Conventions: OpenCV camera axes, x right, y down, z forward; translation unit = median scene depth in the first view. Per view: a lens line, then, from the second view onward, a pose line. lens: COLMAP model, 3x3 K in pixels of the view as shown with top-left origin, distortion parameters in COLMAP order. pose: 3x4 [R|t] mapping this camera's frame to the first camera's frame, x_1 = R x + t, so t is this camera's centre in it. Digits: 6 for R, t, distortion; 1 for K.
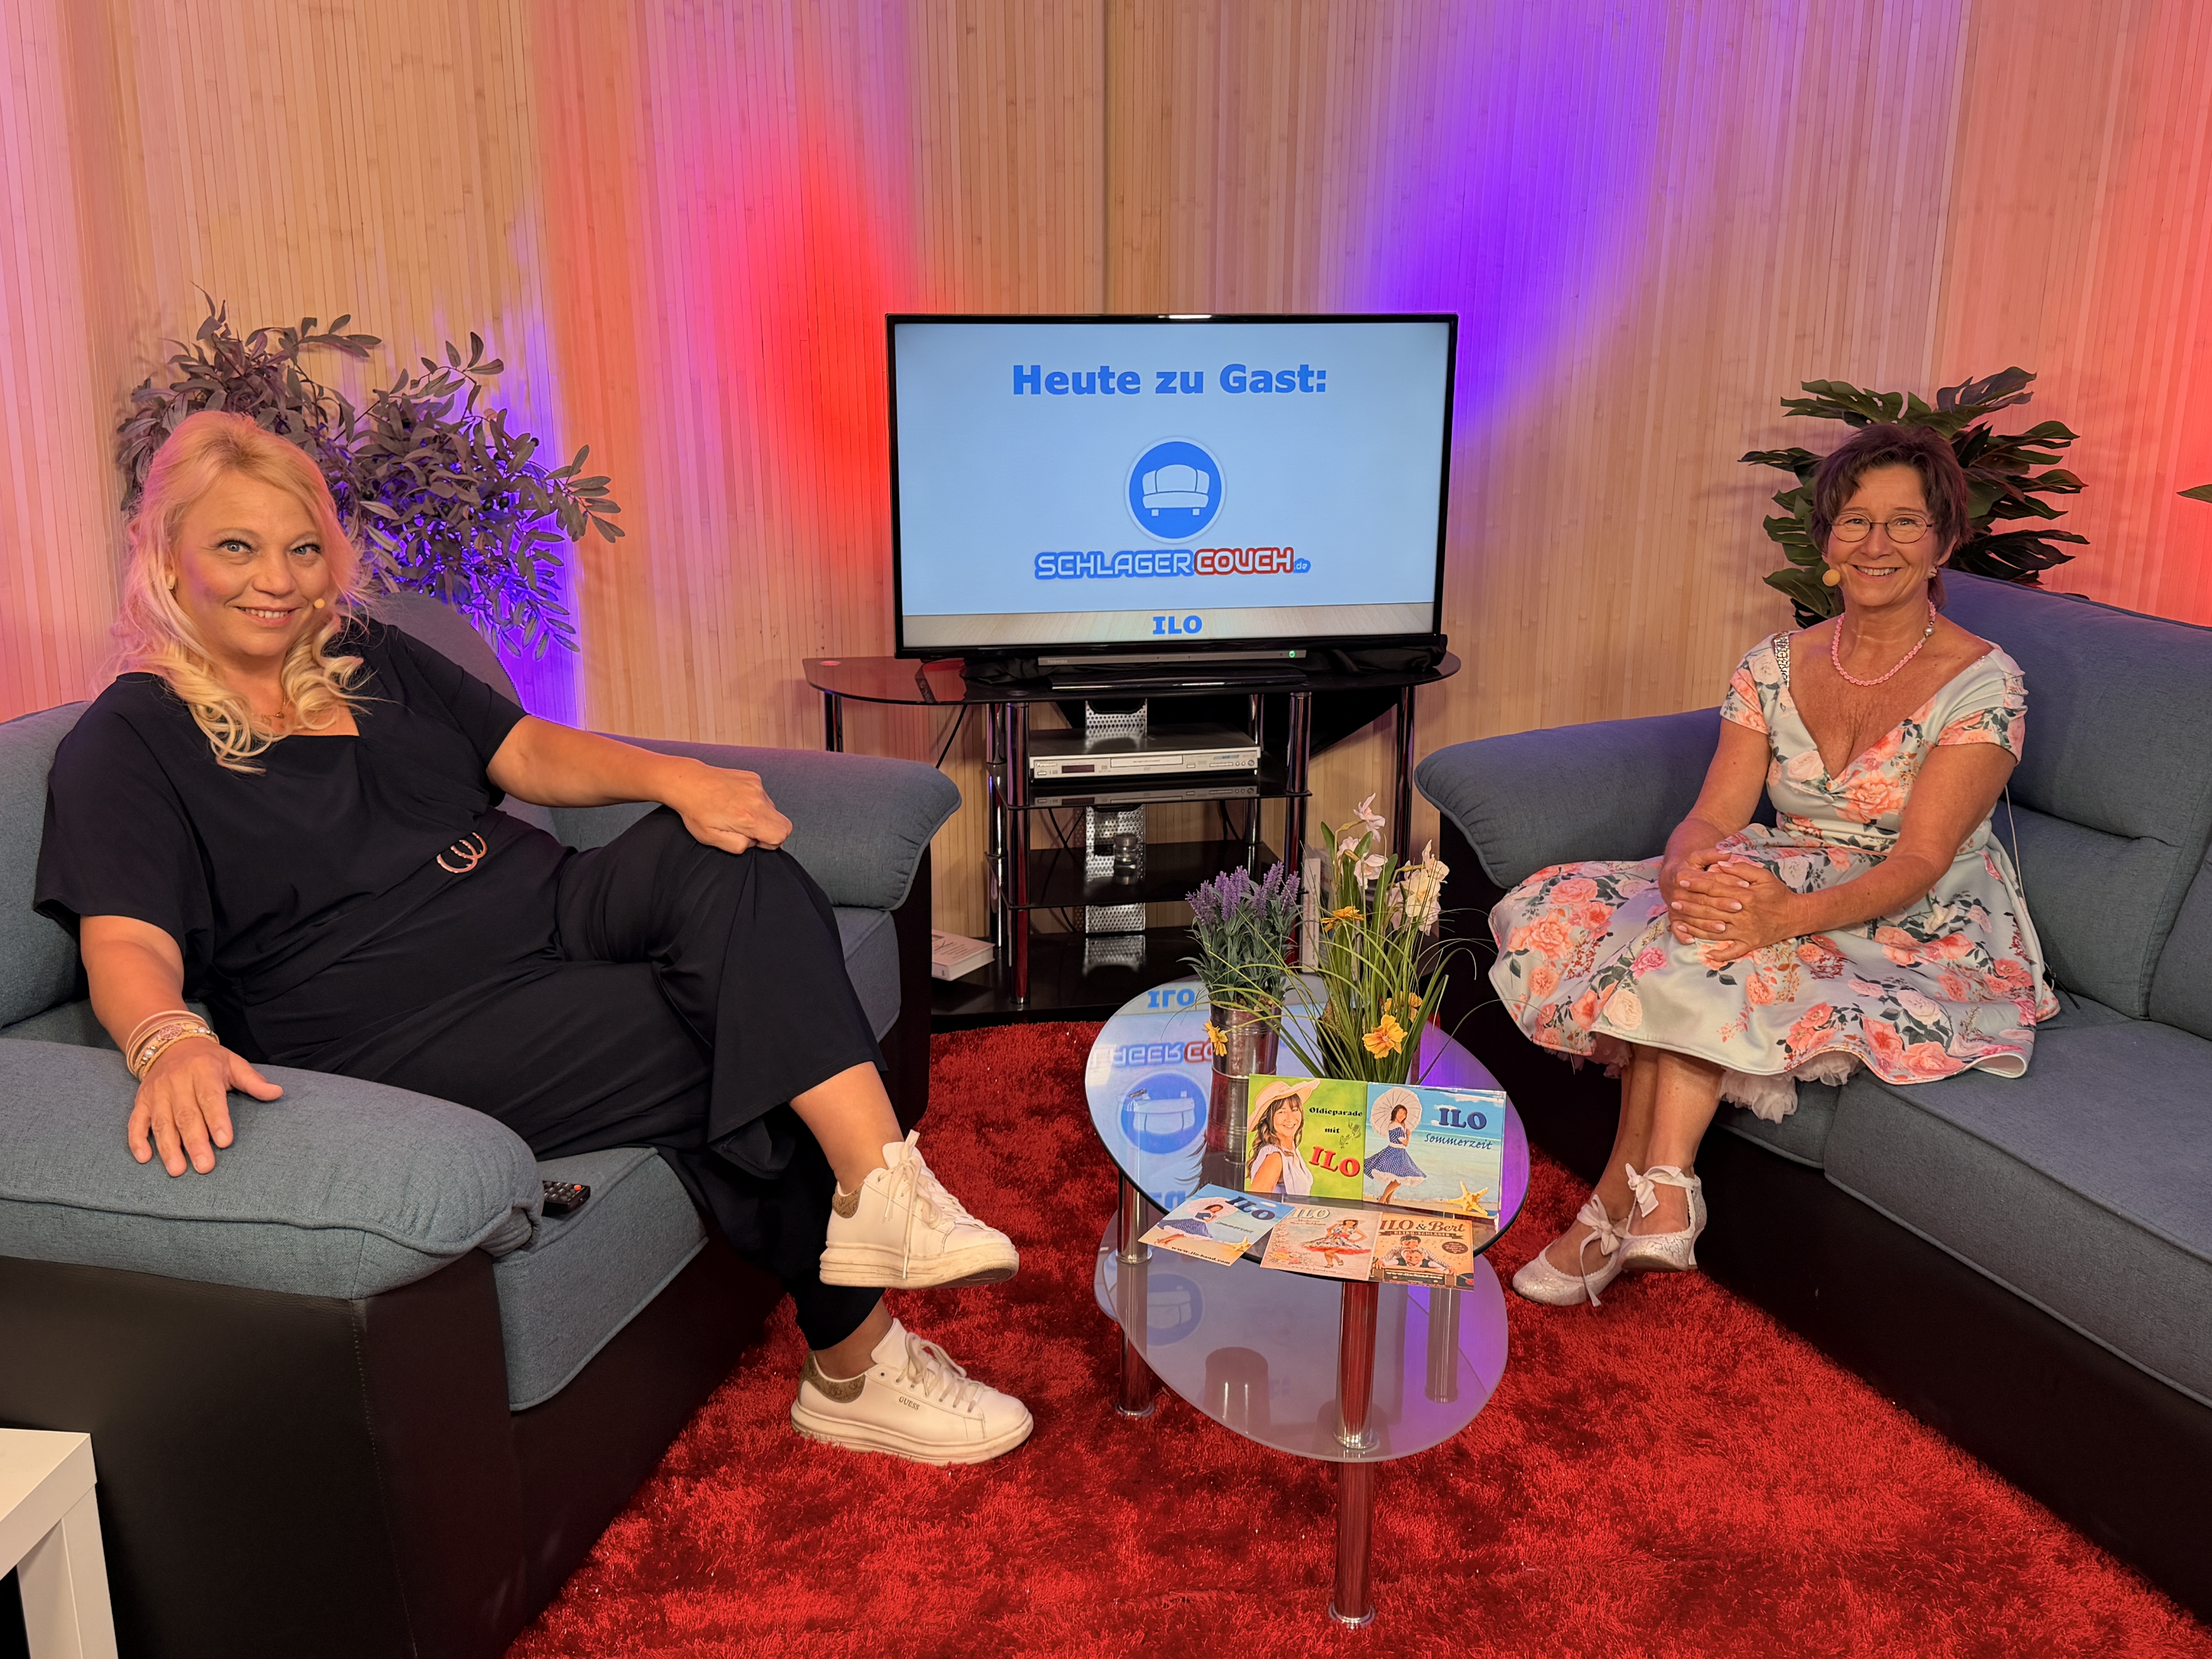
lens RADIAL K [[2052.3, 0, 1108.9], [0, 2052.3, 836.7], [0, 0, 1]] dist [0.192118, -0.376028]
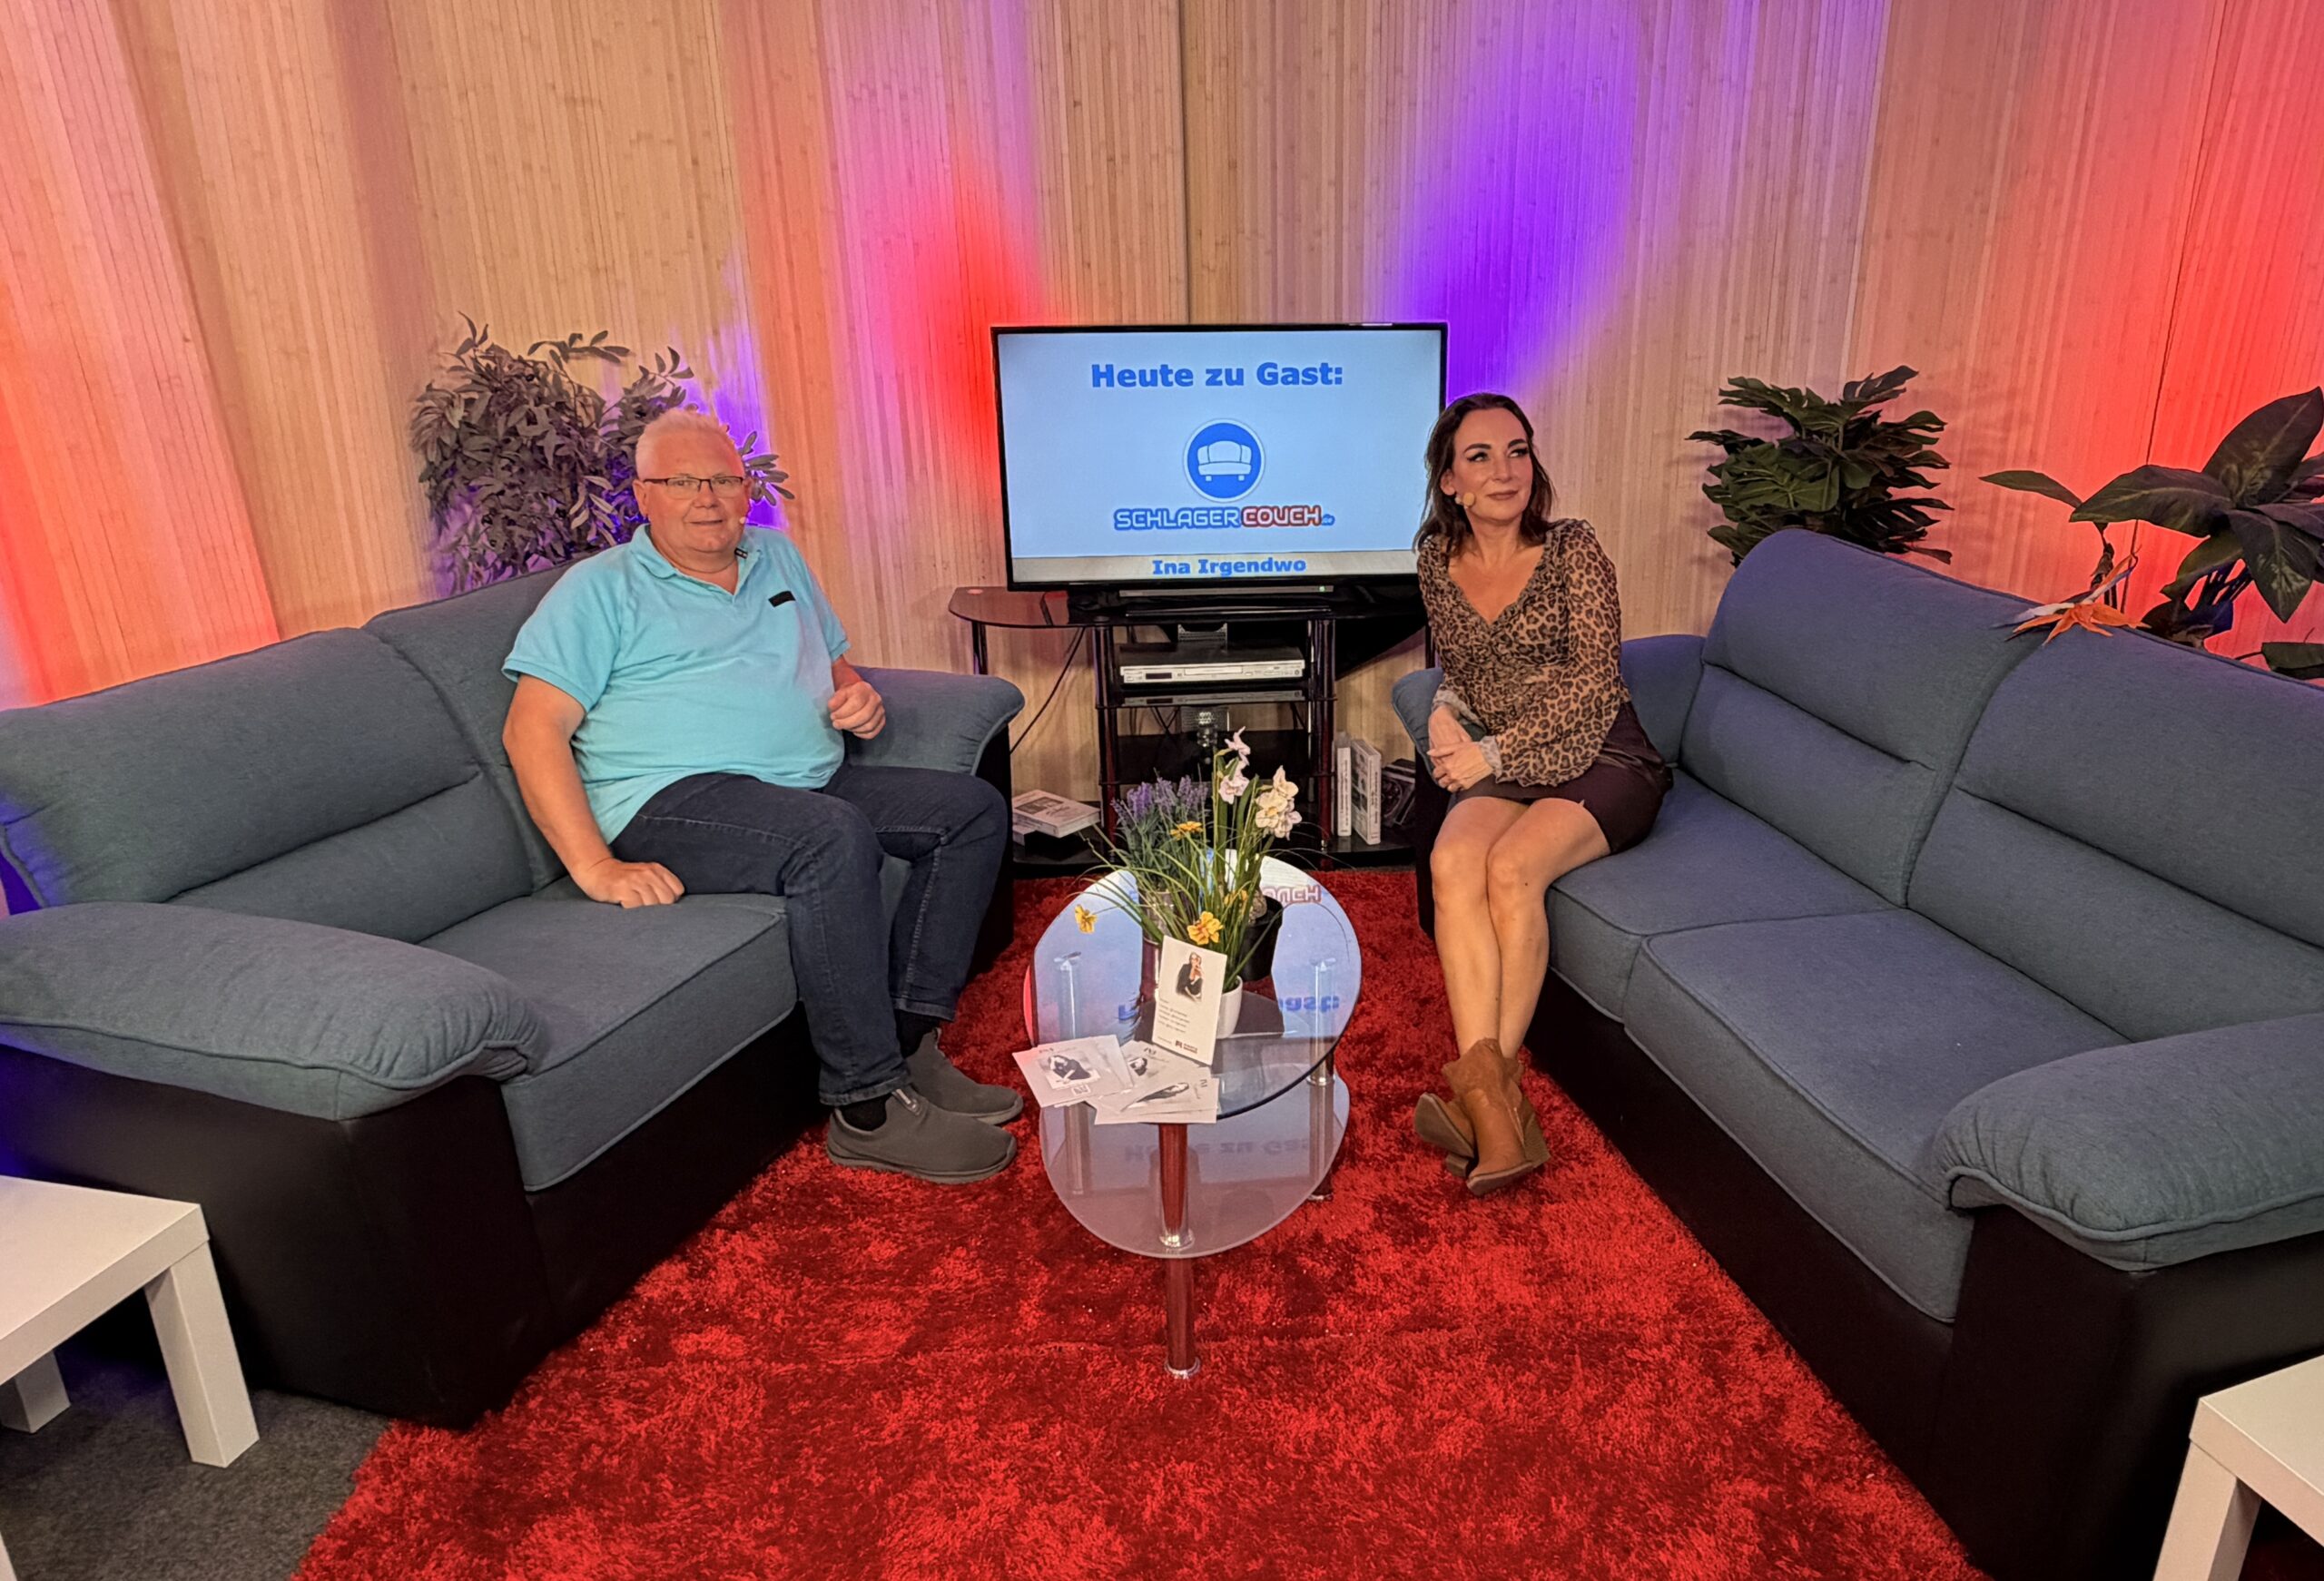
lens RADIAL K [[1532.5, 0, 1295.4], [0, 1532.5, 760.8], [0, 0, 1]] dist [0.009770, 0.000378]
pose [[0.996241, 0.019100, -0.084494, 0.154286], [-0.014811, 0.998584, 0.051095, -0.030740], [0.085351, -0.049651, 0.995113, 0.049424]]
